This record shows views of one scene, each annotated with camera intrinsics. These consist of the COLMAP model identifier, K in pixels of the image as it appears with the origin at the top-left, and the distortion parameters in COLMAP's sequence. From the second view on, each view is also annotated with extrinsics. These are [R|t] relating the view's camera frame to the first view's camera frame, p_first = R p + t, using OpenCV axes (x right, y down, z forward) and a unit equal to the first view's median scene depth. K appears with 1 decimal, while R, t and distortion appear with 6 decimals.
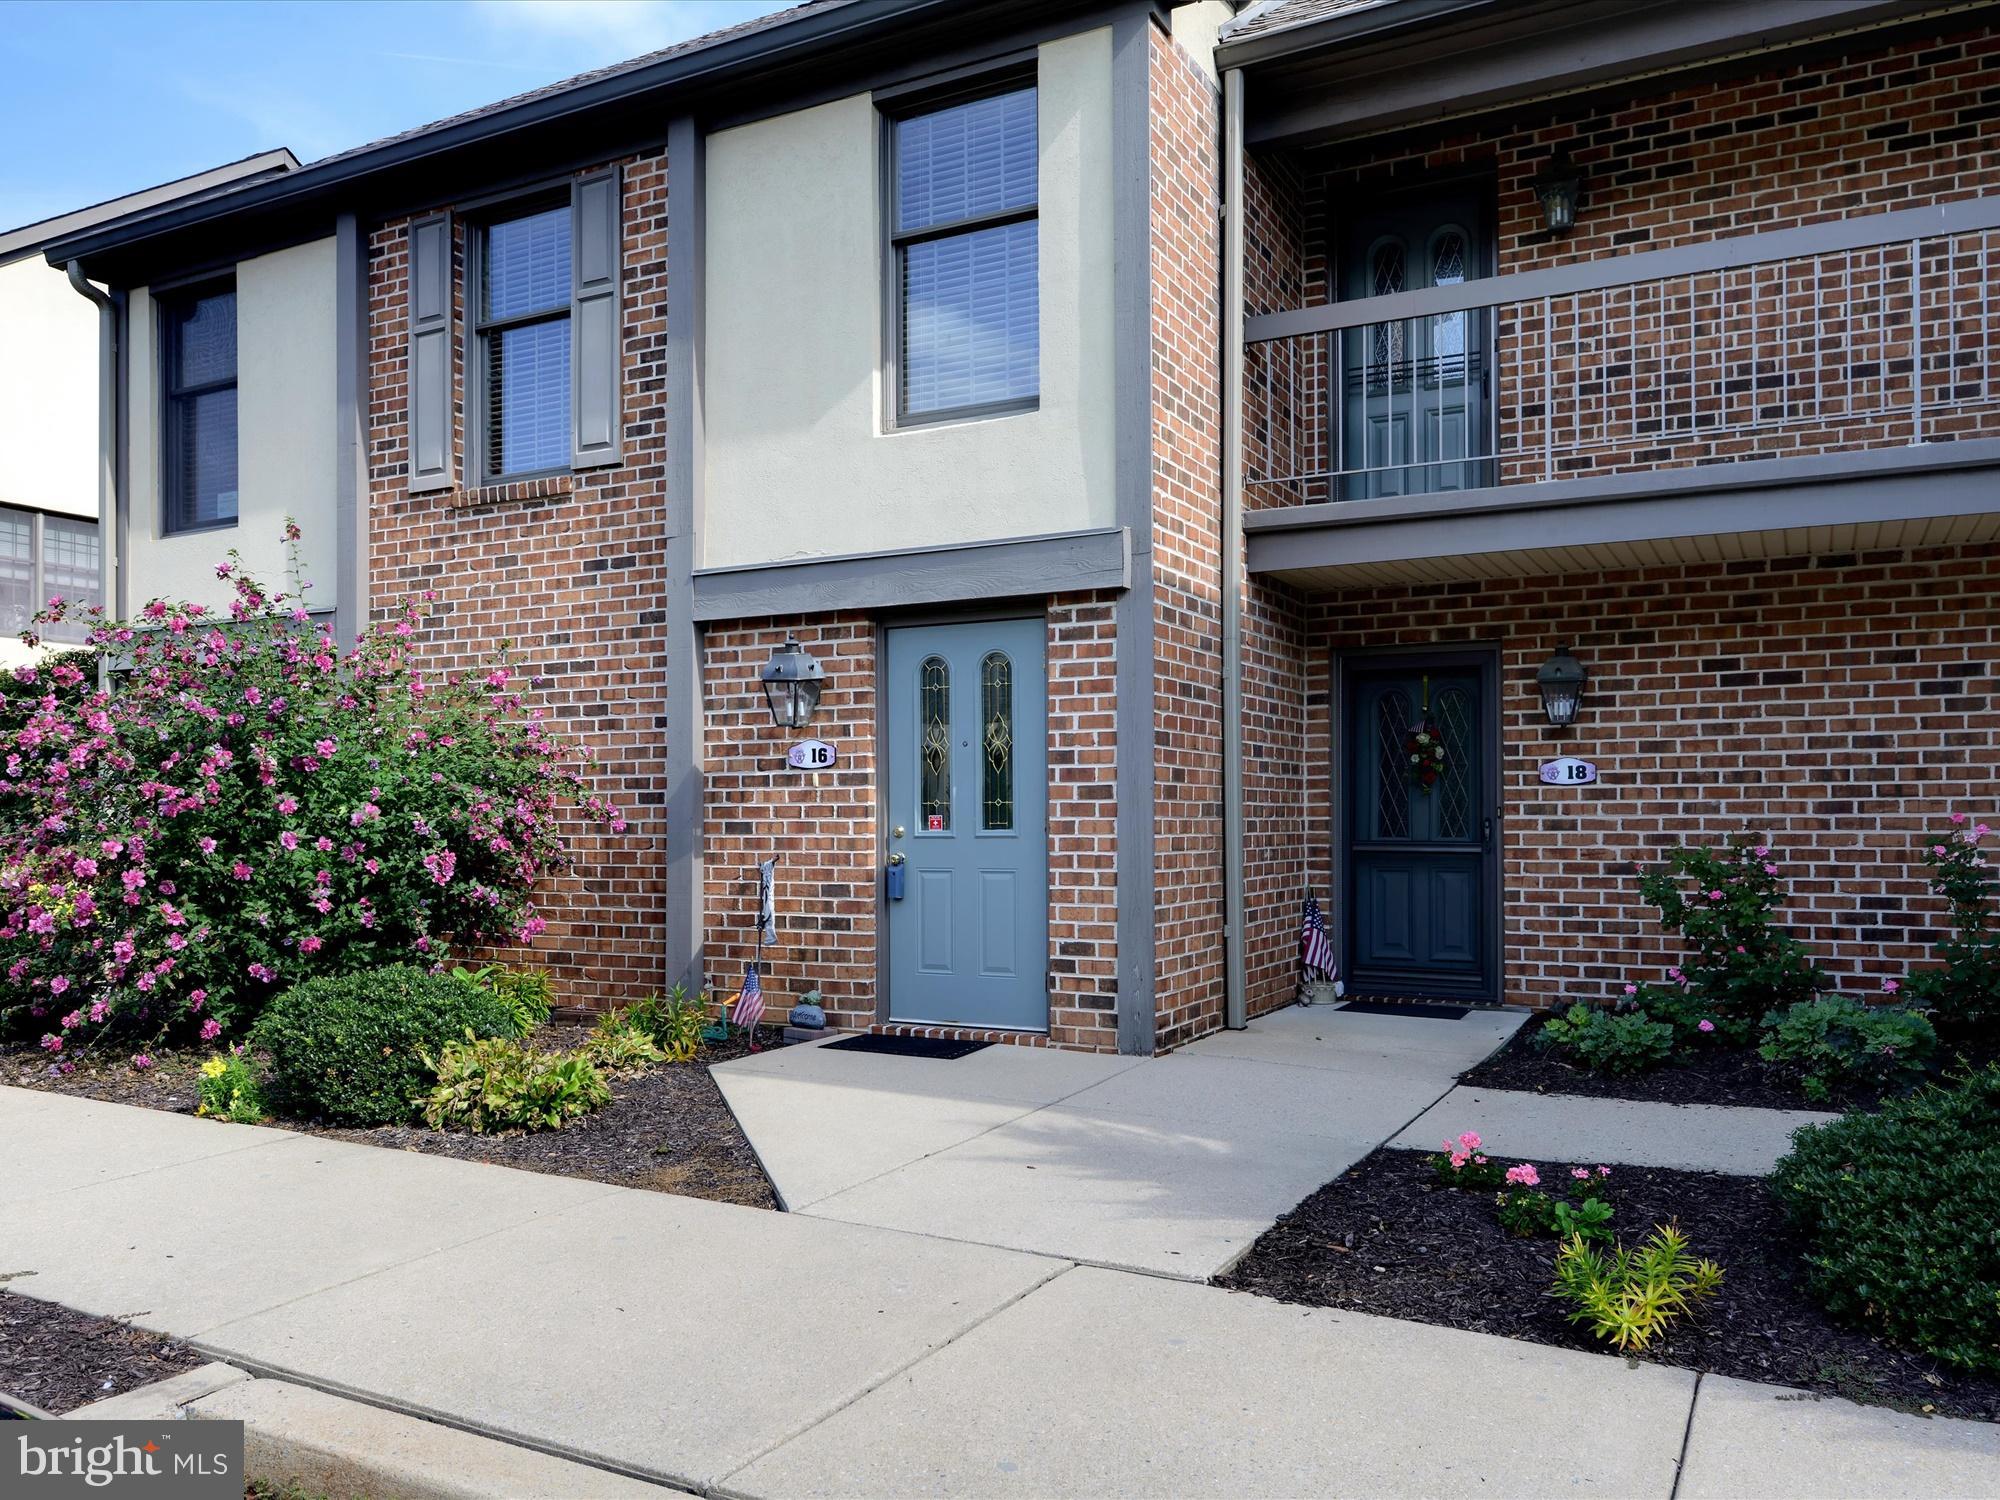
lens RADIAL K [[1511.4, 0, 972.7], [0, 1511.4, 805.7], [0, 0, 1]] dist [0.005163, 0.002681]
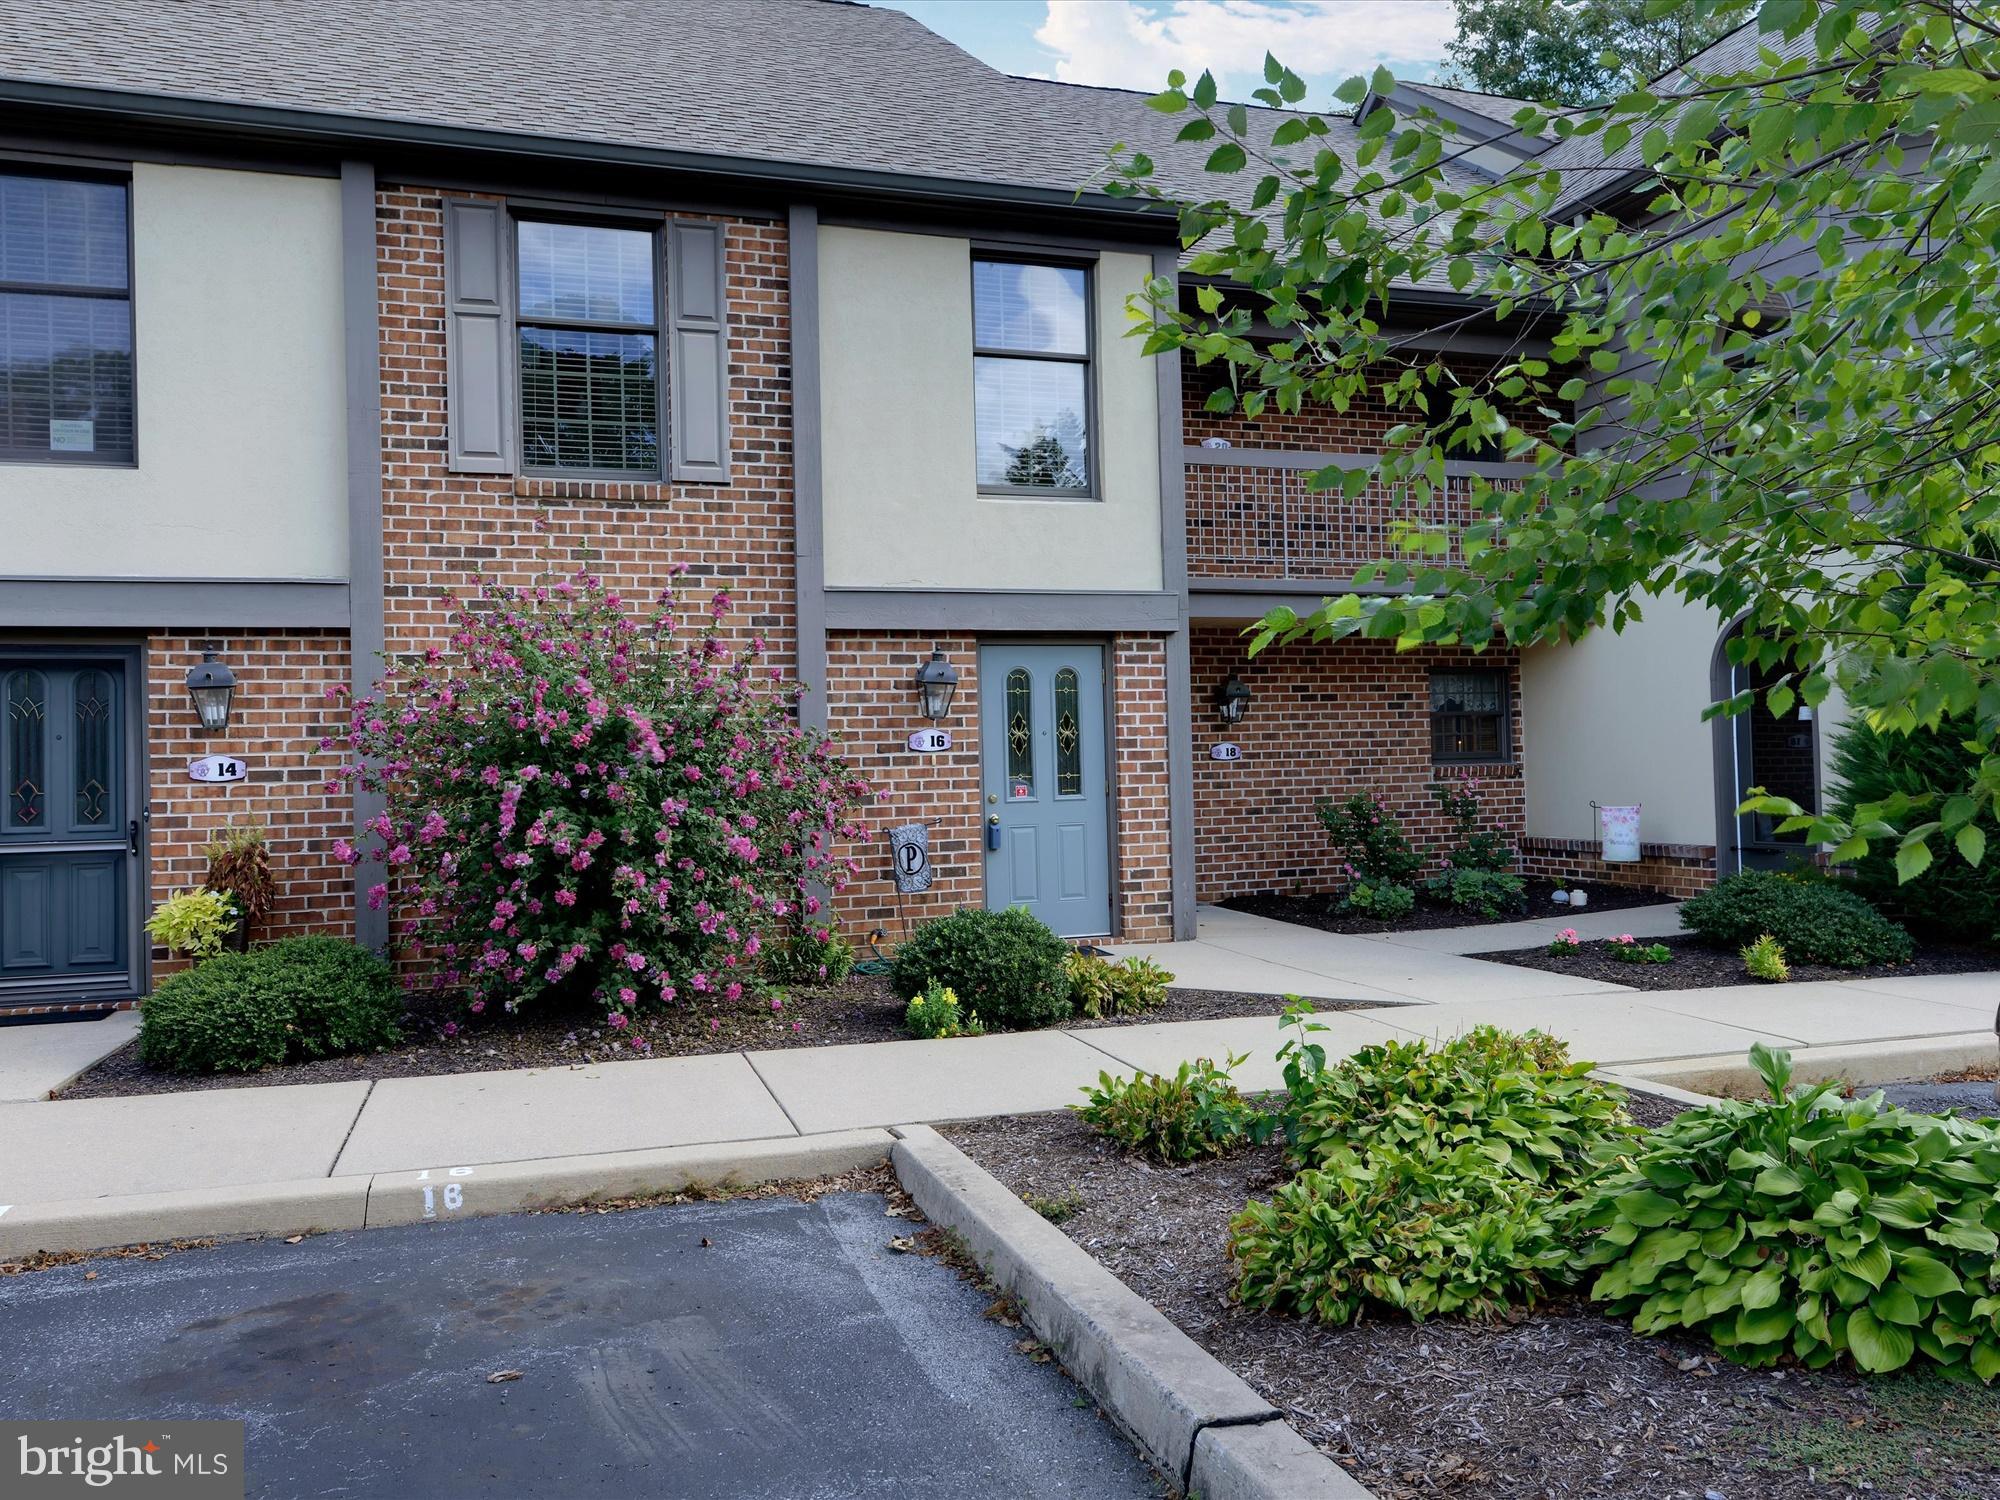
lens RADIAL K [[1511.4, 0, 998.8], [0, 1511.4, 749.7], [0, 0, 1]] dist [0.005163, 0.002681]
pose [[0.687266, -0.002343, 0.726402, -0.989697], [0.017367, 0.999762, -0.013206, -0.008138], [-0.726199, 0.021692, 0.687143, 0.082219]]
